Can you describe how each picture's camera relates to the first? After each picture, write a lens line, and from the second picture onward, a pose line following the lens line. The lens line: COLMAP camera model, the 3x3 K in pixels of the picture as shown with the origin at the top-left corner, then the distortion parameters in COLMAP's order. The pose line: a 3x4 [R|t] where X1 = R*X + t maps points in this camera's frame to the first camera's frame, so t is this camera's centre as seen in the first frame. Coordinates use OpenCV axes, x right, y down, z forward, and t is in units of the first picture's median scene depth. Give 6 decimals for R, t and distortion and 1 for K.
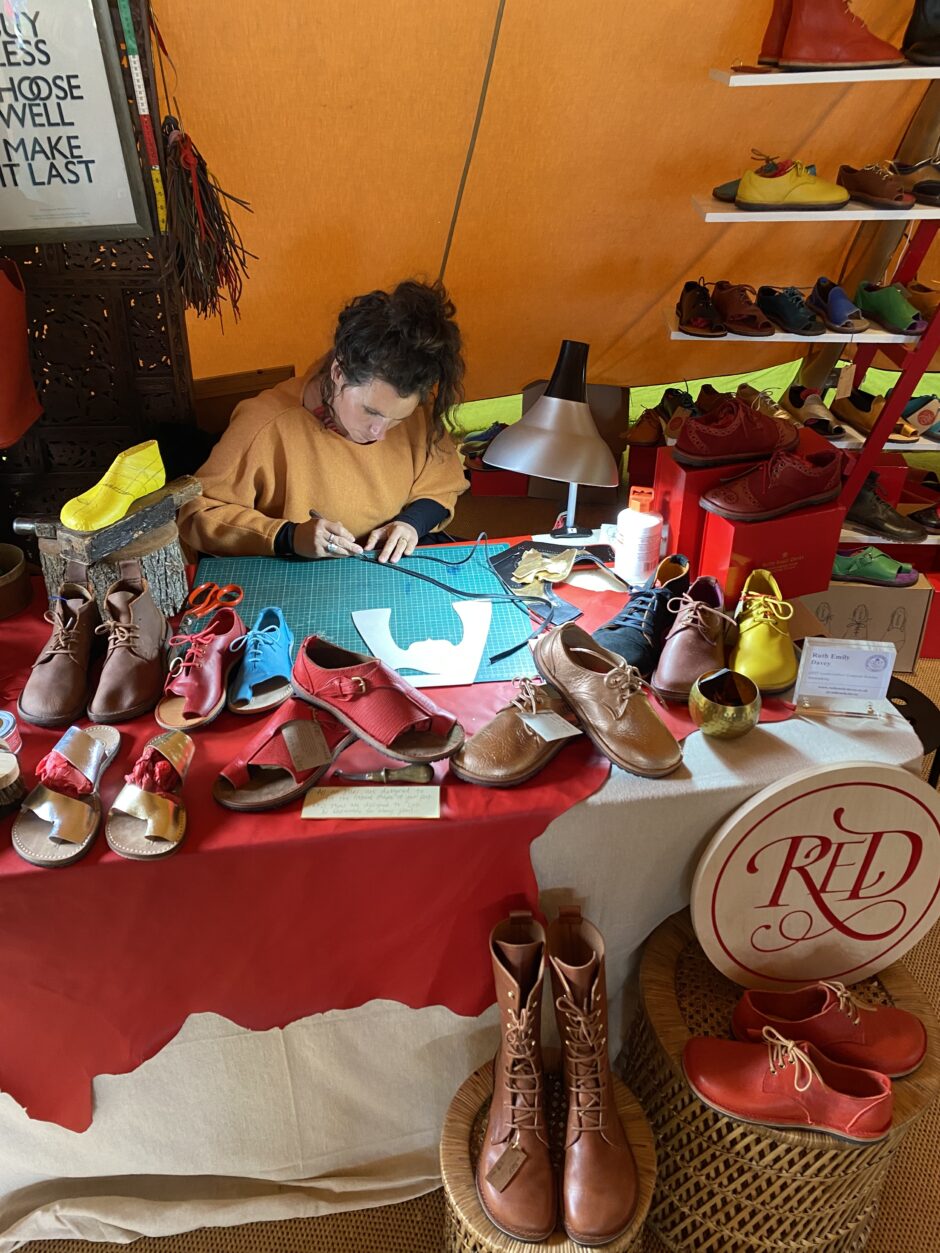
lens RADIAL K [[975.5, 0, 468.7], [0, 975.5, 624.7], [0, 0, 1]] dist [-0.004084, 0.000236]
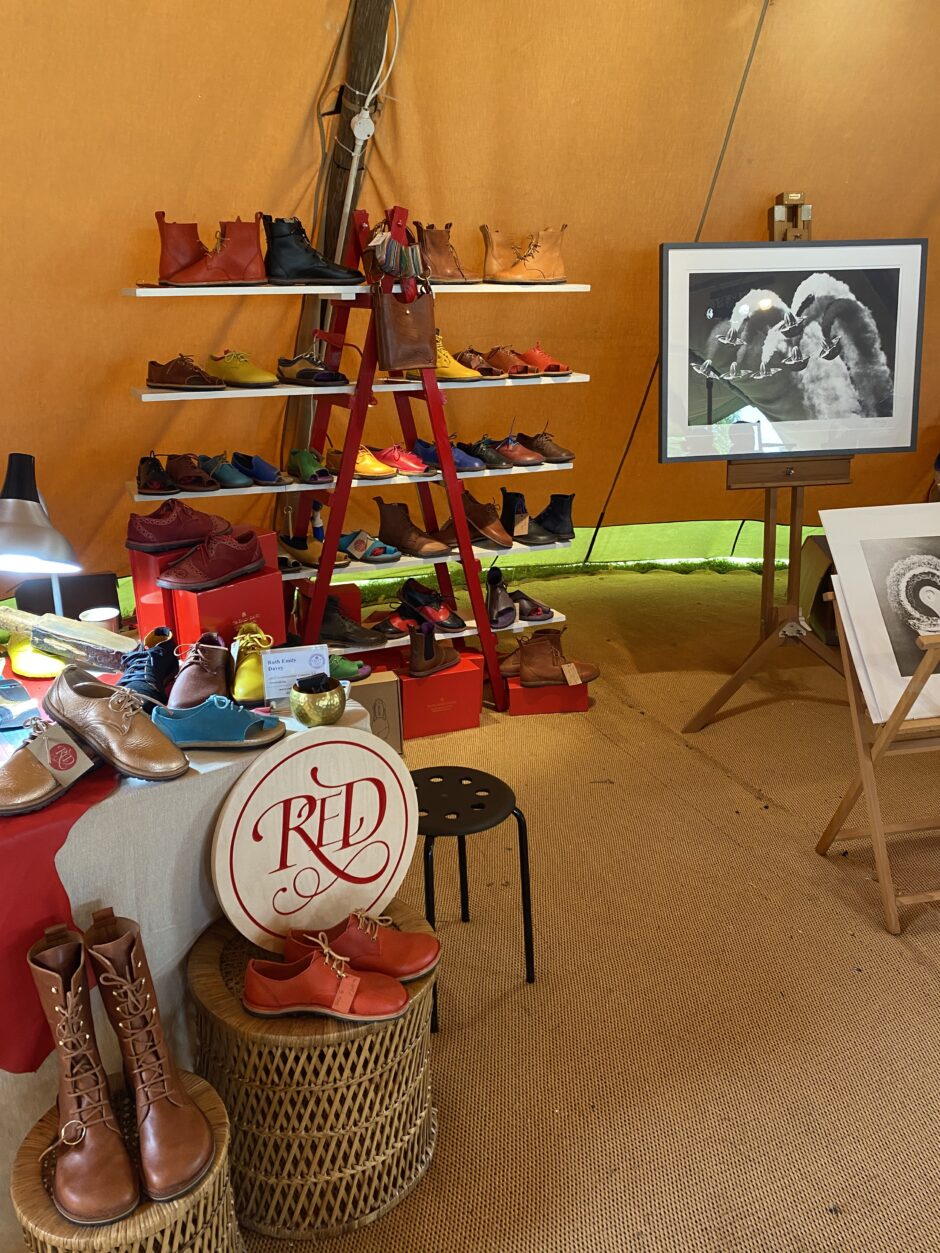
lens RADIAL K [[975.5, 0, 468.9], [0, 975.5, 629.0], [0, 0, 1]] dist [-0.004084, 0.000236]
pose [[0.872753, -0.147400, 0.465378, 0.000032], [0.251608, 0.952766, -0.170087, 0.274427], [-0.418325, 0.265537, 0.868616, -0.205108]]
